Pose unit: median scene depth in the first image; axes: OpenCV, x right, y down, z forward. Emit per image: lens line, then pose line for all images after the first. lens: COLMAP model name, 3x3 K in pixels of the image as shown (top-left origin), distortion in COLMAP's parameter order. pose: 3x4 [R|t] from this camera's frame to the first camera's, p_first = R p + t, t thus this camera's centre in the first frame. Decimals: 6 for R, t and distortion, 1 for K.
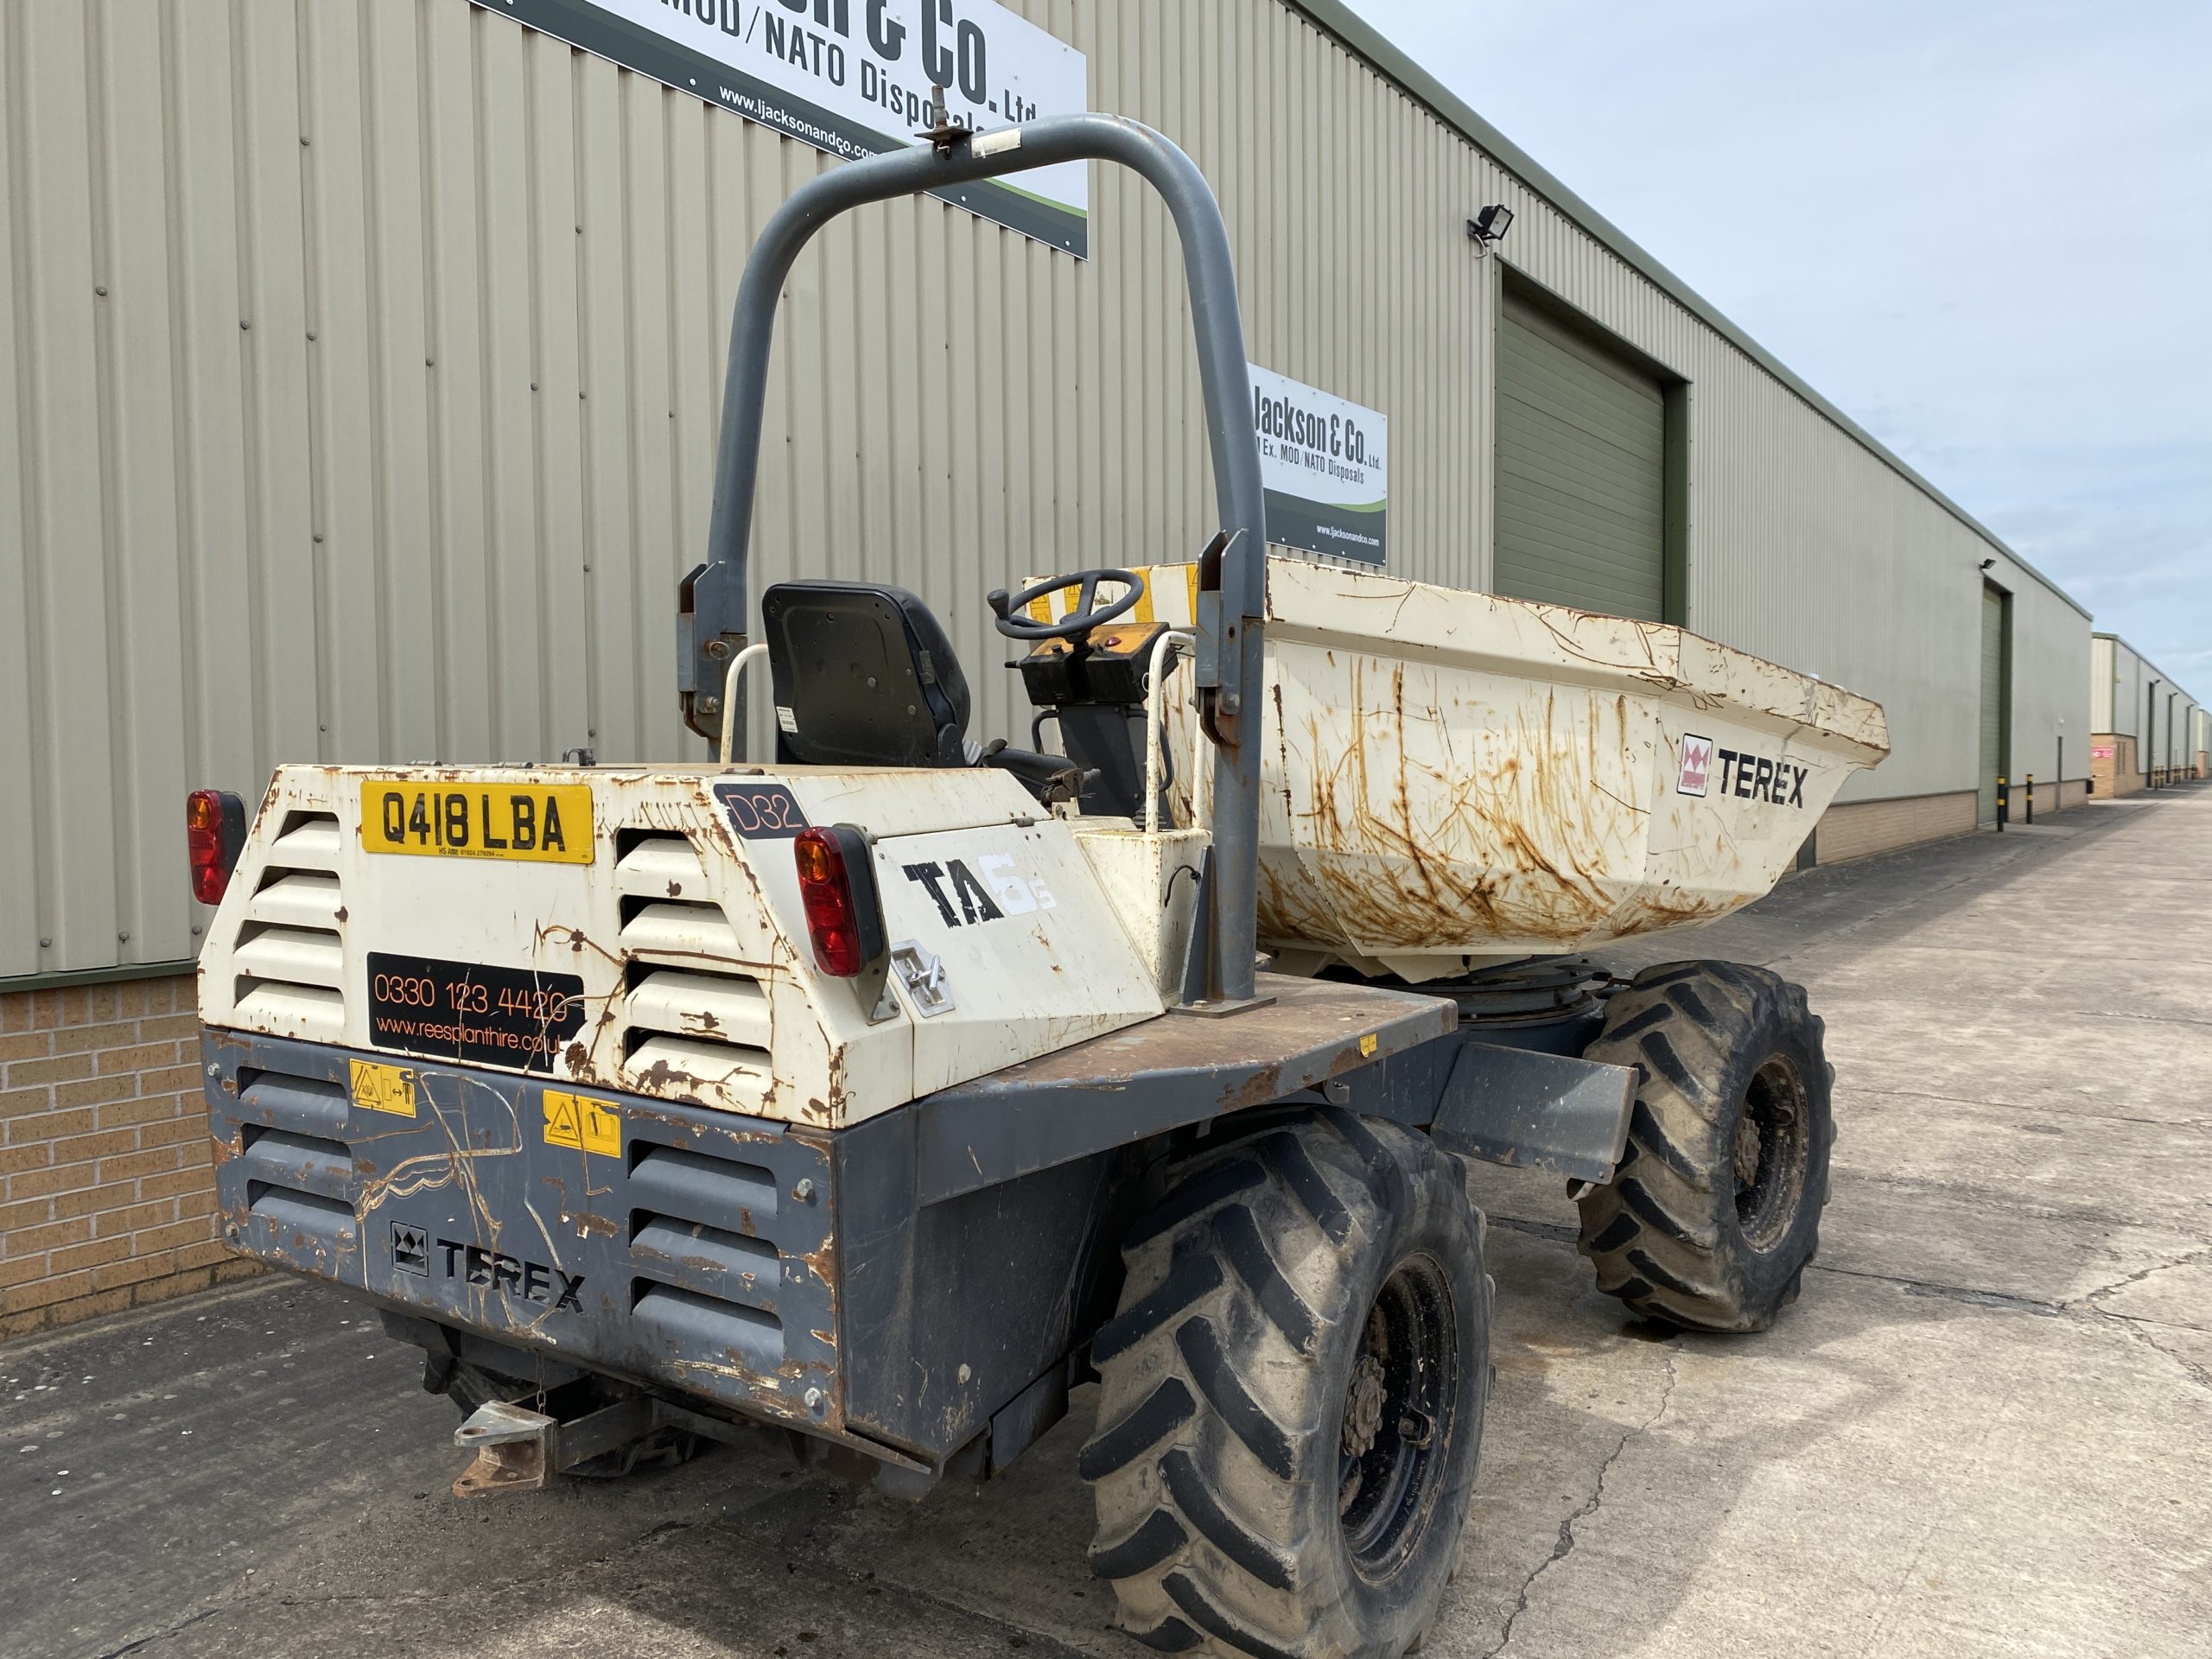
lens RADIAL K [[1688.5, 0, 1081.6], [0, 1688.5, 831.5], [0, 0, 1]] dist [0.021799, -0.019025]
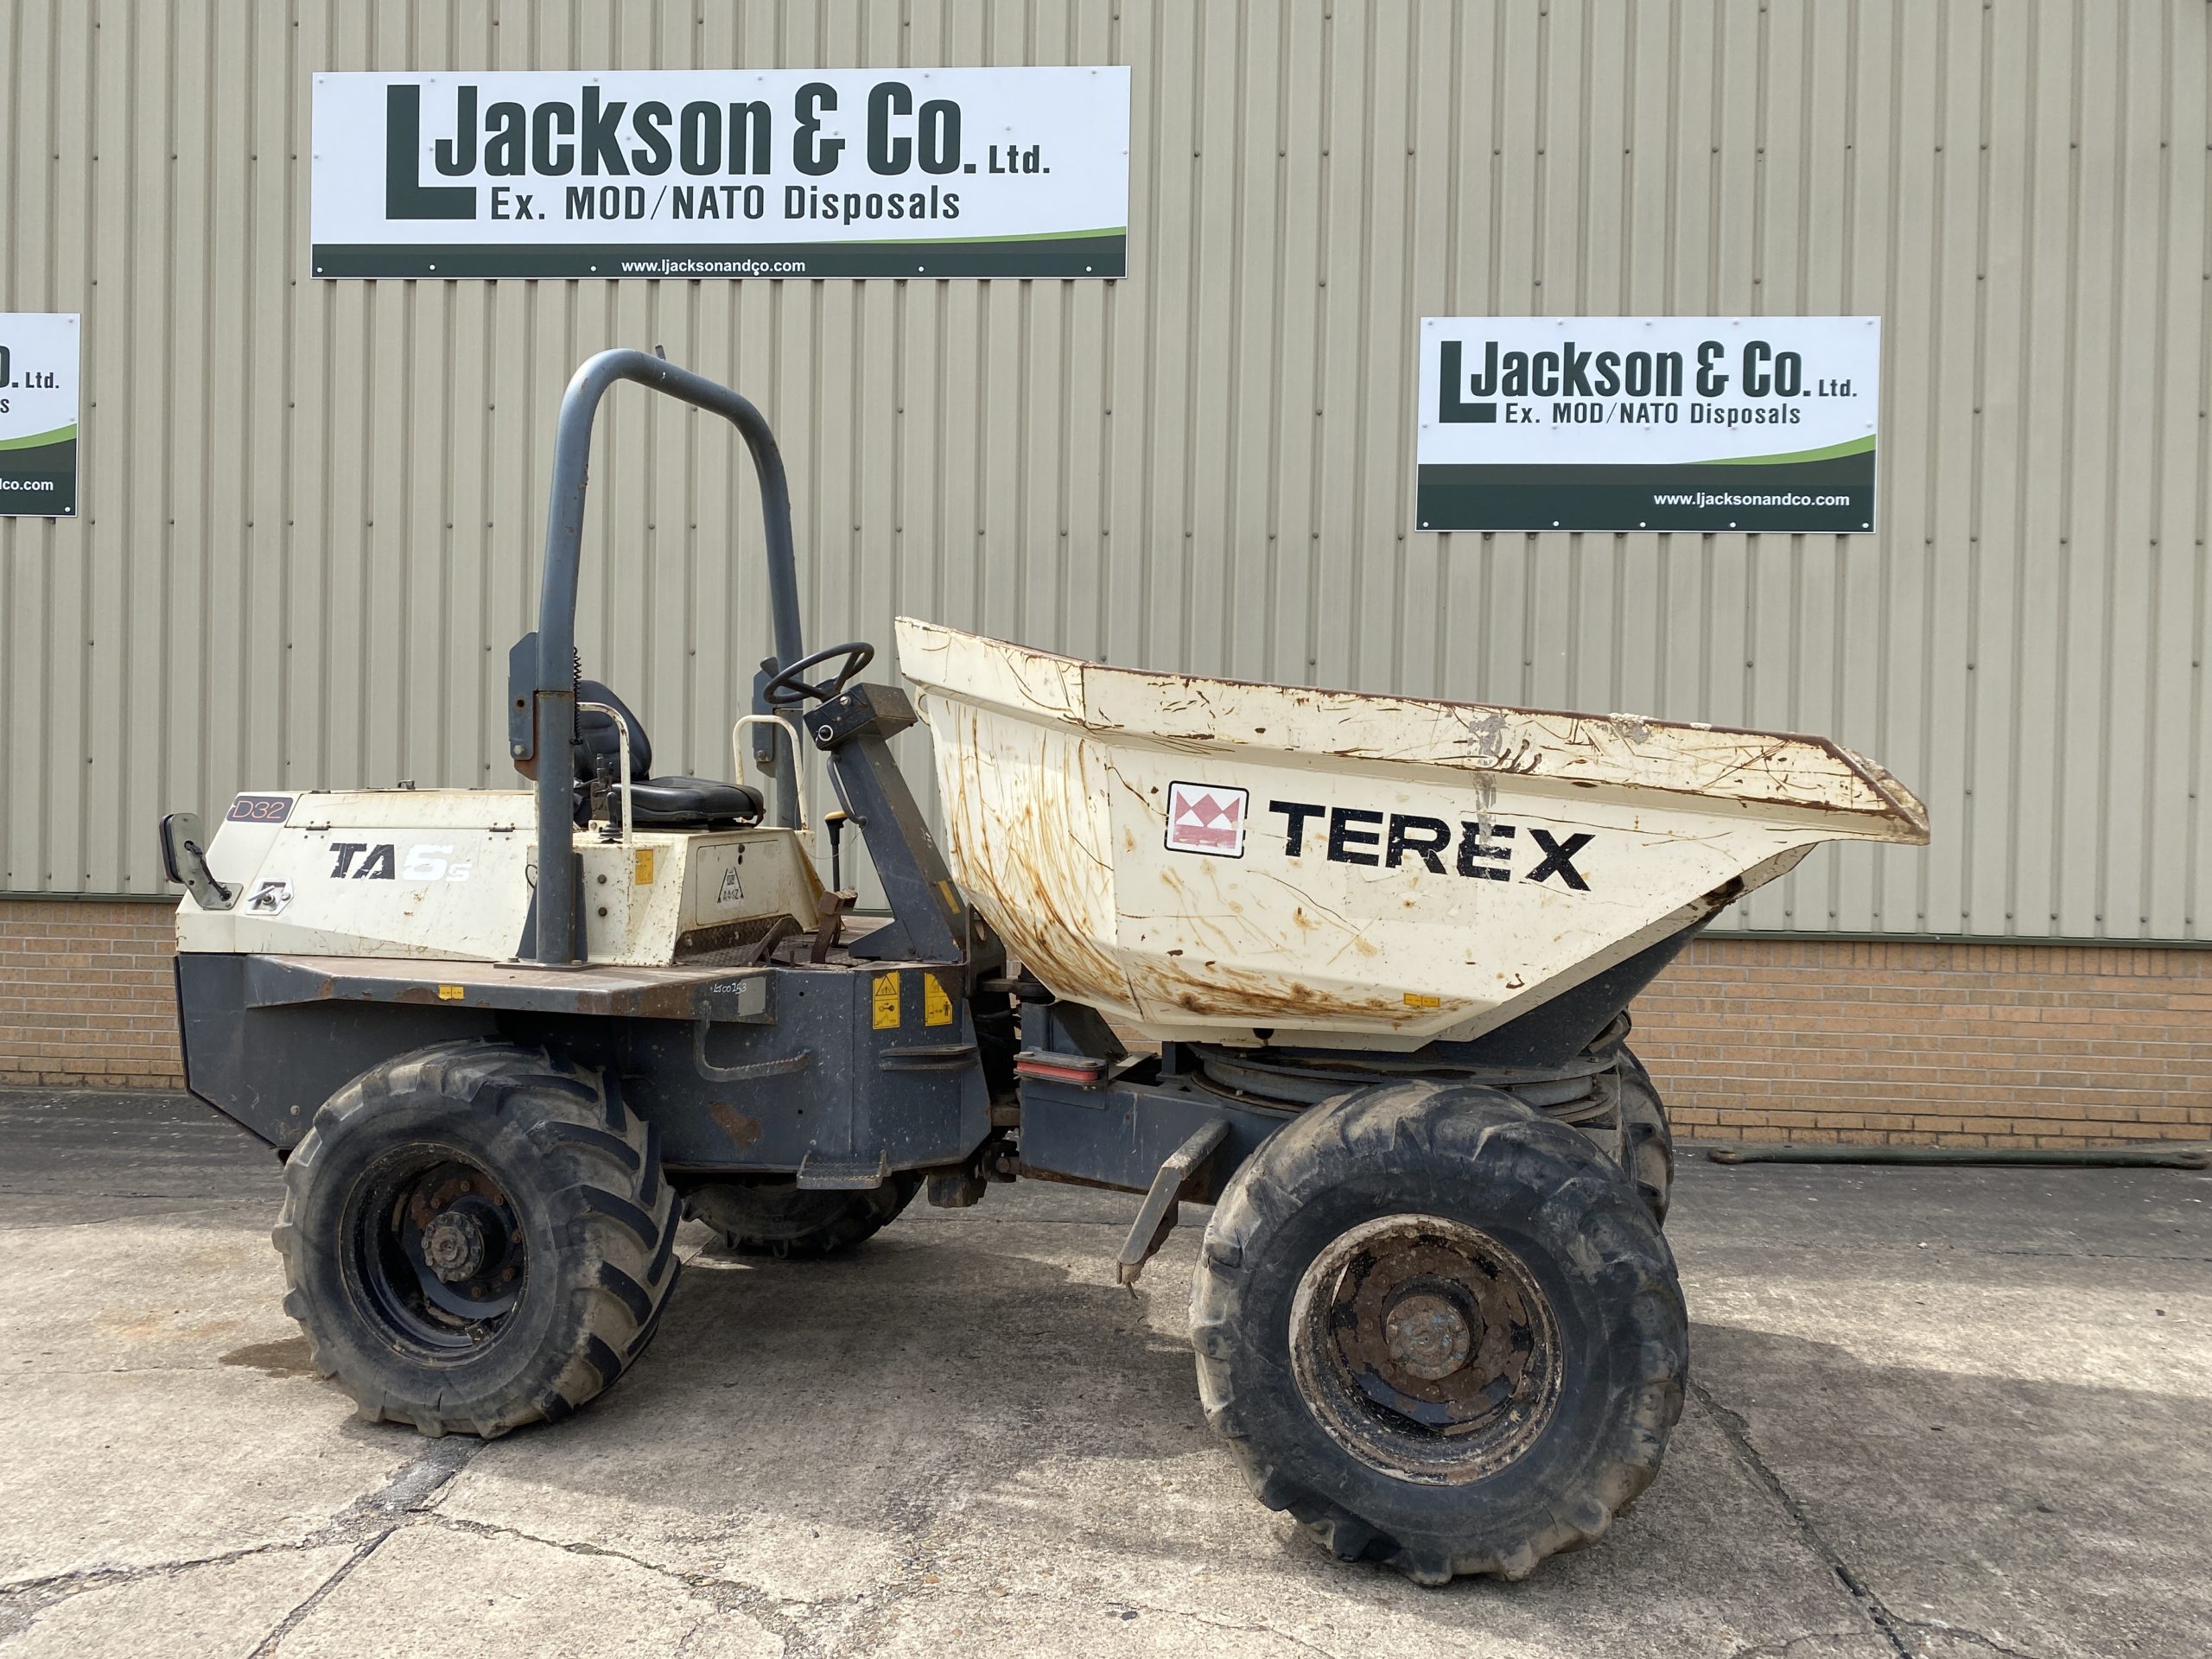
lens RADIAL K [[1688.5, 0, 1103.7], [0, 1688.5, 820.2], [0, 0, 1]] dist [0.021799, -0.019025]
pose [[0.520606, 0.026171, -0.853396, 1.374941], [-0.055045, 0.998480, -0.002959, -0.045405], [0.852021, 0.048515, 0.521255, 0.845807]]
